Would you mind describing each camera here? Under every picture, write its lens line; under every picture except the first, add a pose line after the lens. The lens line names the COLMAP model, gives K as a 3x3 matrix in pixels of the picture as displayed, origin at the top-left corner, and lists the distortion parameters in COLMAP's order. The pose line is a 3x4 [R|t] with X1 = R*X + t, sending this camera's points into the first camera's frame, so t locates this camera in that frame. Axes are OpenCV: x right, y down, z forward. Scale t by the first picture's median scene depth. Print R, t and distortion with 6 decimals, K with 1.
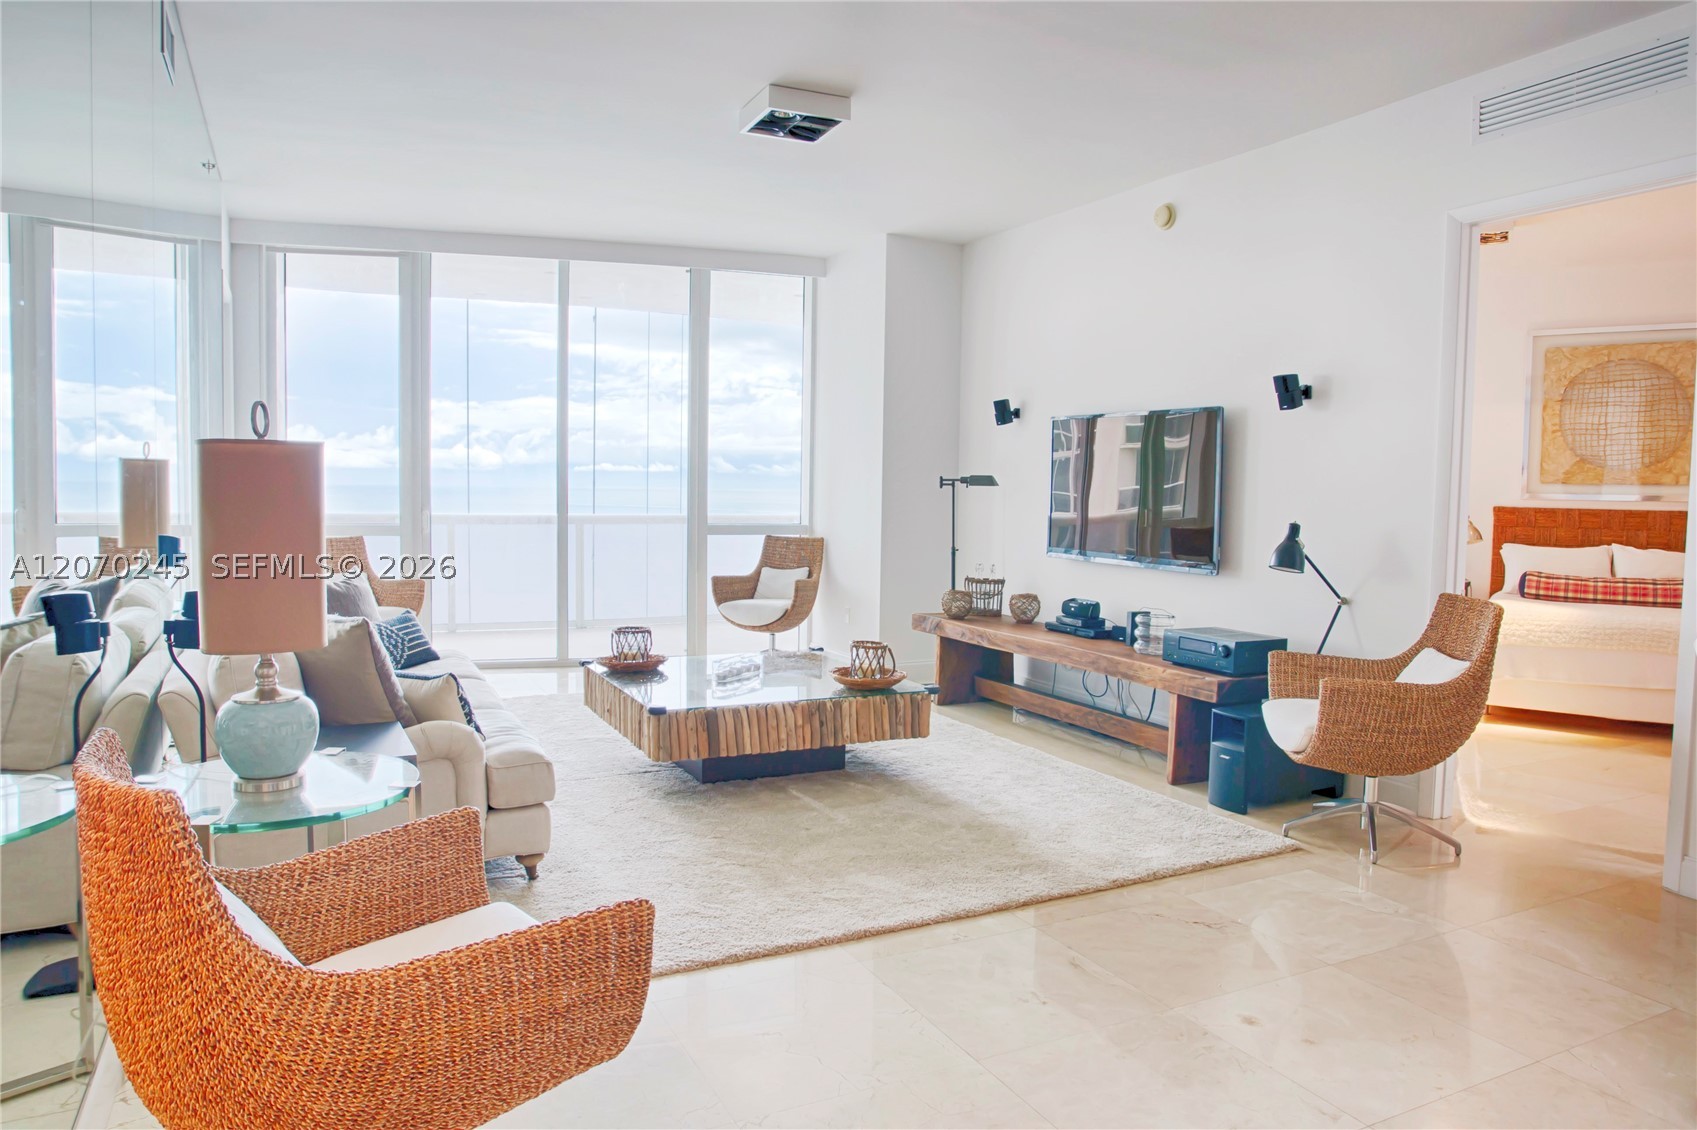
lens RADIAL K [[1115.8, 0, 843.9], [0, 1115.8, 558.1], [0, 0, 1]] dist [-0.054086, 0.002185]
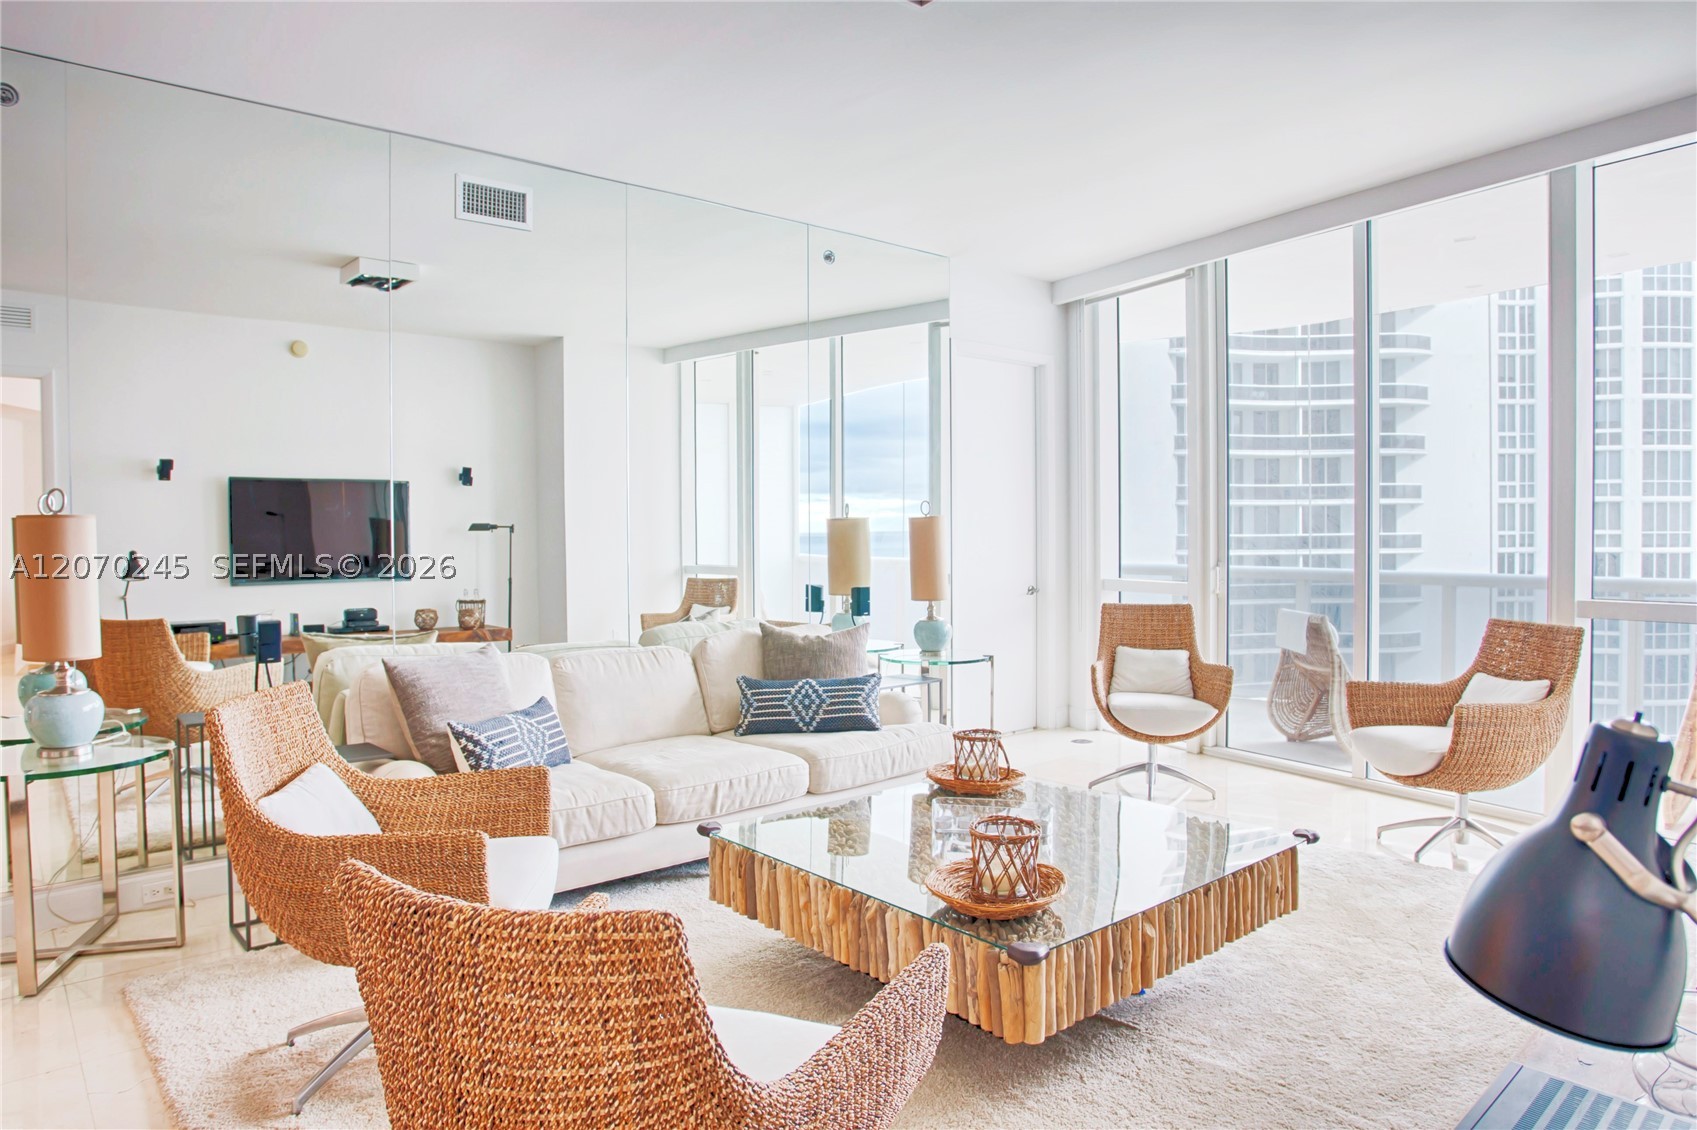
lens RADIAL K [[1061.5, 0, 844.2], [0, 1061.5, 556.2], [0, 0, 1]] dist [-0.082623, 0.037918]
pose [[0.246276, 0.001420, -0.969199, 0.398850], [-0.049735, 0.998700, -0.011174, -0.033995], [0.967923, 0.050956, 0.246026, 0.646408]]
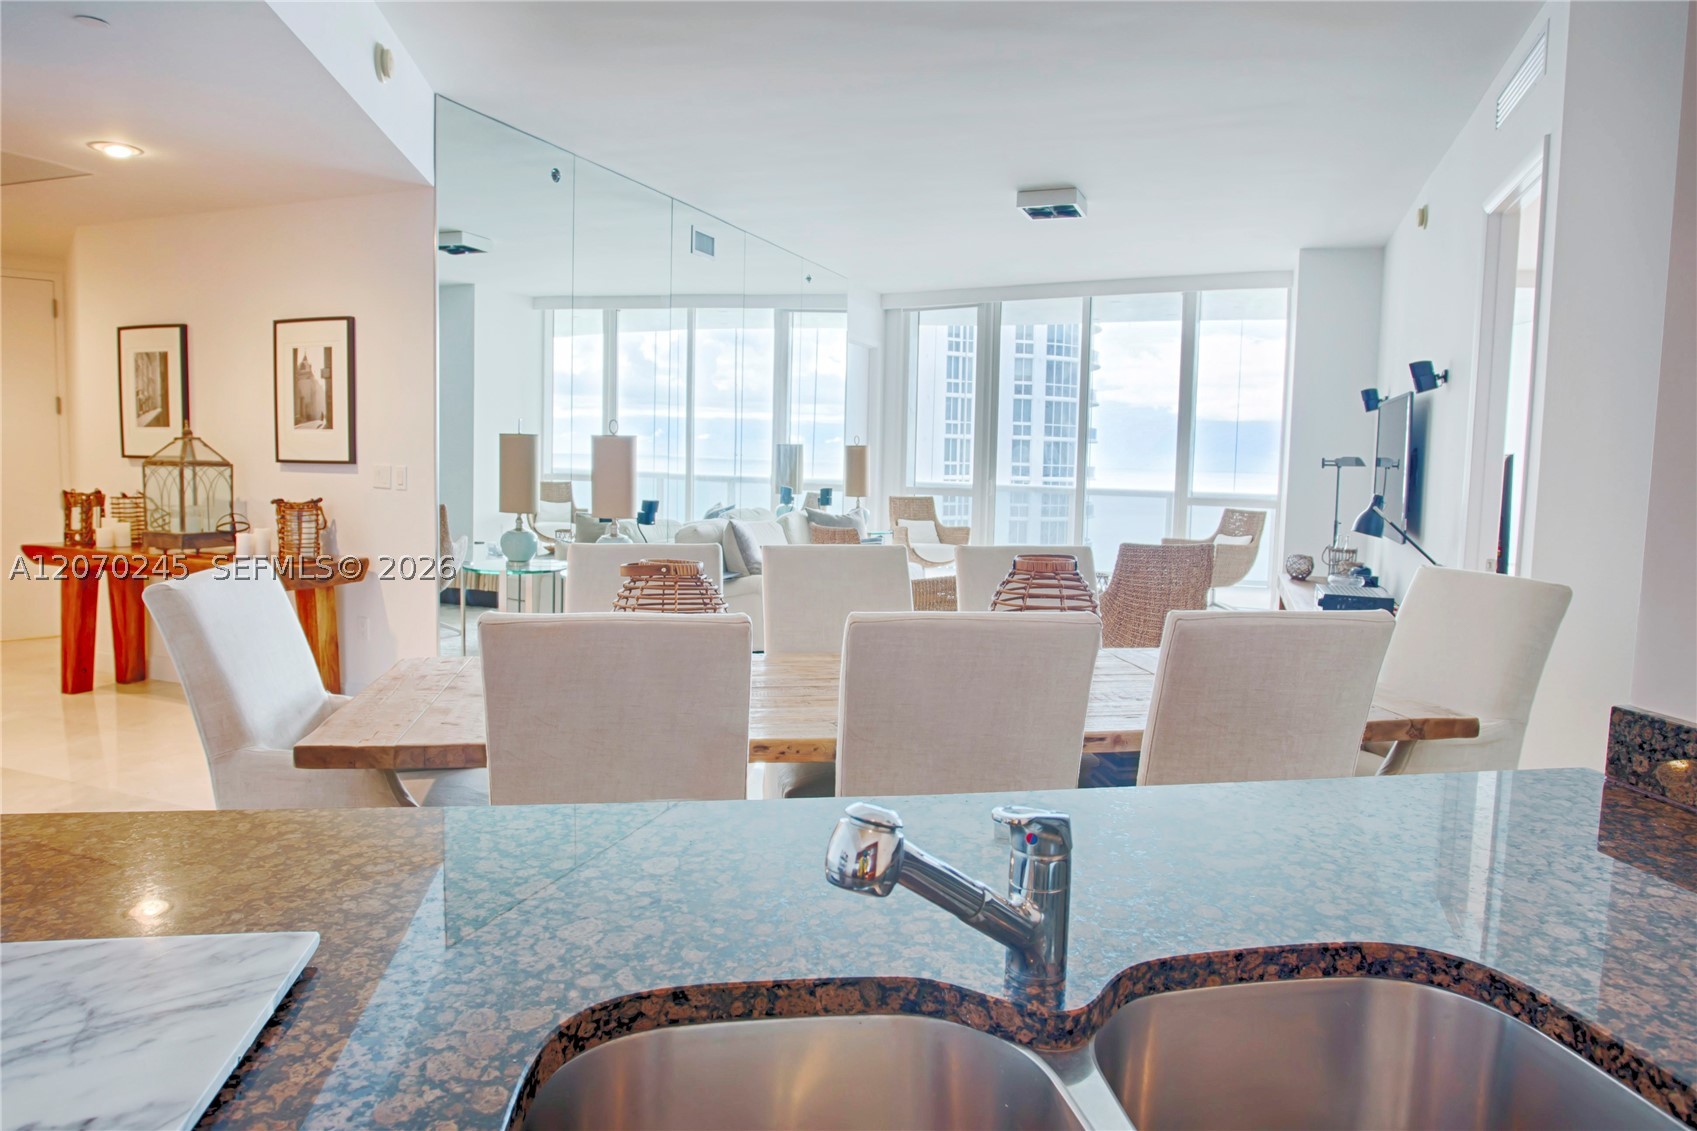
lens RADIAL K [[1061.5, 0, 844.2], [0, 1061.5, 556.7], [0, 0, 1]] dist [-0.082623, 0.037918]
pose [[0.680269, 0.068605, -0.729745, 0.623915], [-0.060017, 0.997480, 0.037827, 0.019380], [0.730501, 0.018064, 0.682672, -0.101878]]
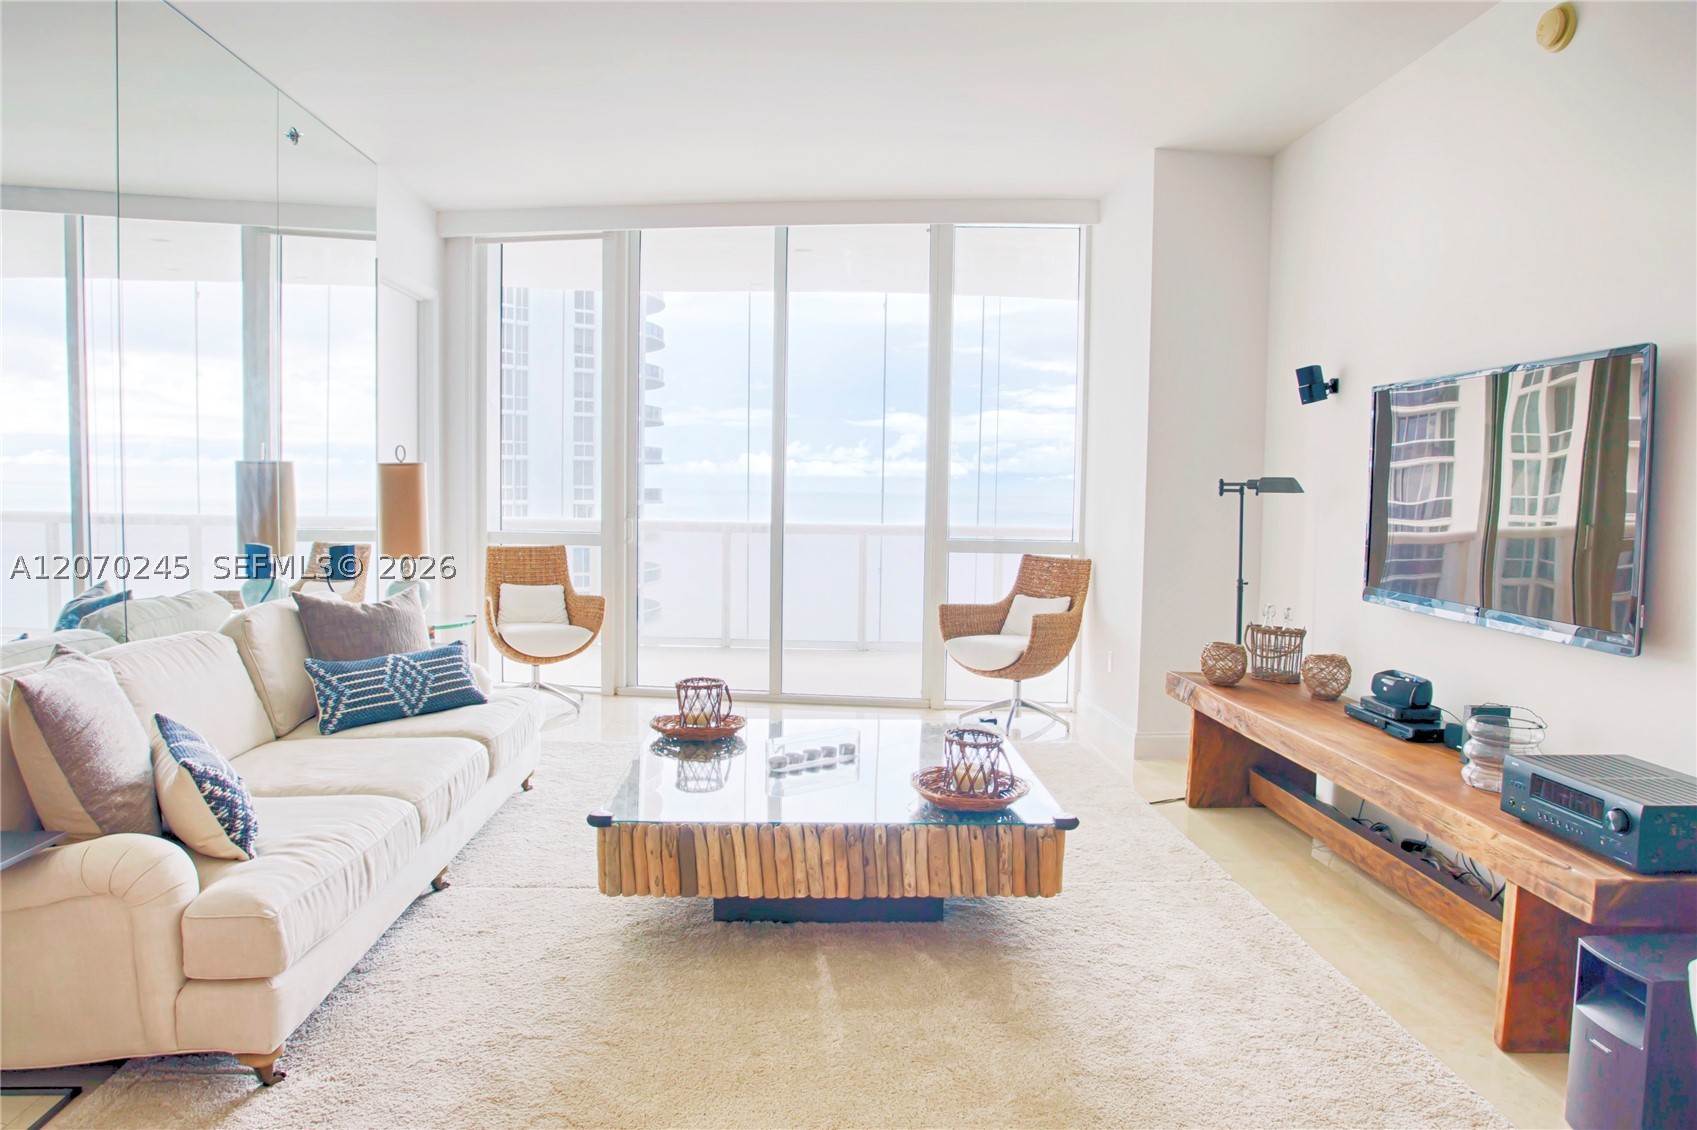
lens RADIAL K [[1077.2, 0, 851.6], [0, 1077.2, 556.7], [0, 0, 1]] dist [-0.079526, 0.054703]
pose [[0.918796, 0.024942, -0.393943, 0.160823], [-0.027783, 0.999613, -0.001510, -0.019071], [0.393753, 0.012332, 0.919134, 0.329486]]
